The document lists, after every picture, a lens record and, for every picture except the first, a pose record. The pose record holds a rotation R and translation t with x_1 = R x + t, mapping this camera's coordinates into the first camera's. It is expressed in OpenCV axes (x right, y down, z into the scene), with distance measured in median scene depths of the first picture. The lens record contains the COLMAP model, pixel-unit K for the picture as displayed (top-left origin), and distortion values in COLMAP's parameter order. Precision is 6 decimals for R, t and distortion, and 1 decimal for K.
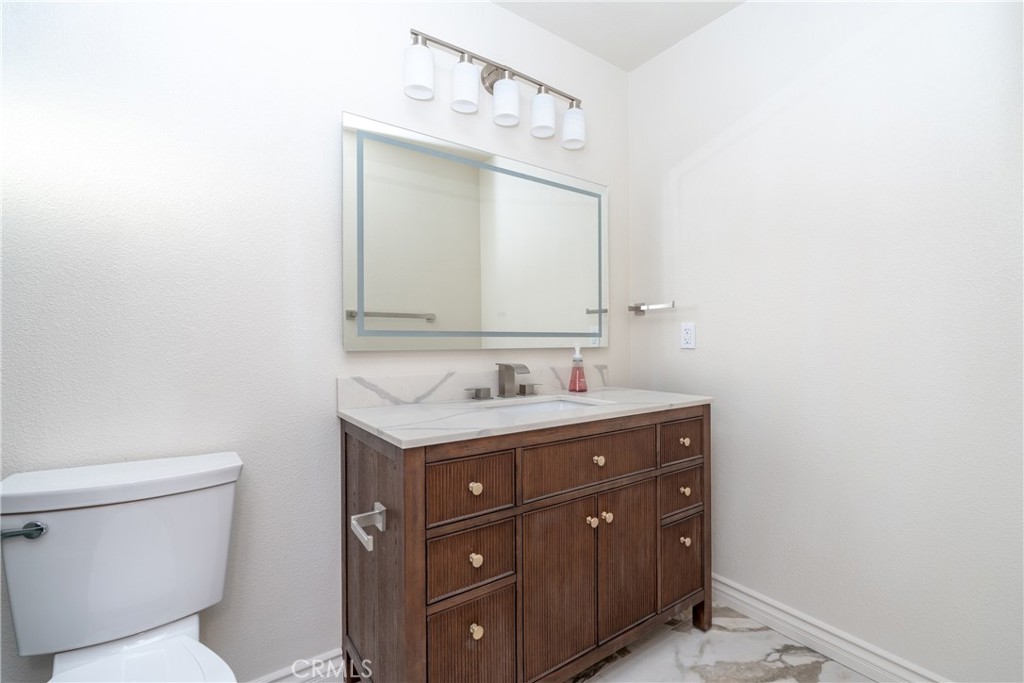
lens RADIAL K [[451.6, 0, 511.4], [0, 451.6, 339.6], [0, 0, 1]] dist [-0.001905, -0.000560]
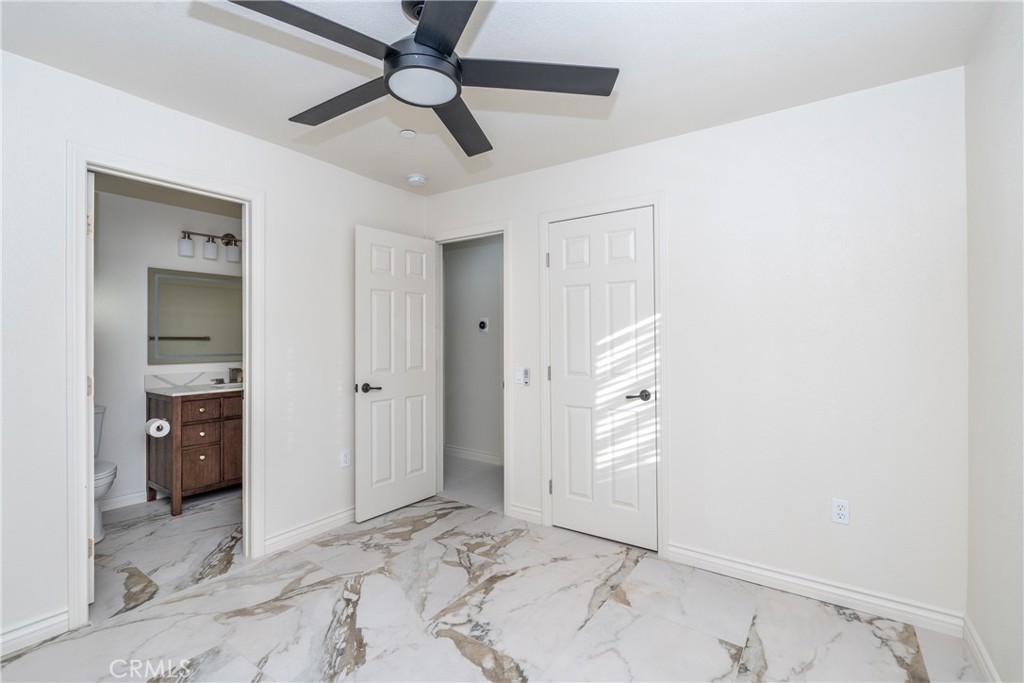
lens RADIAL K [[451.6, 0, 508.1], [0, 451.6, 340.3], [0, 0, 1]] dist [-0.001905, -0.000560]
pose [[0.944605, 0.004941, 0.328172, 0.782523], [-0.004260, 0.999987, -0.002792, -0.121449], [-0.328182, 0.001239, 0.944614, -2.282309]]
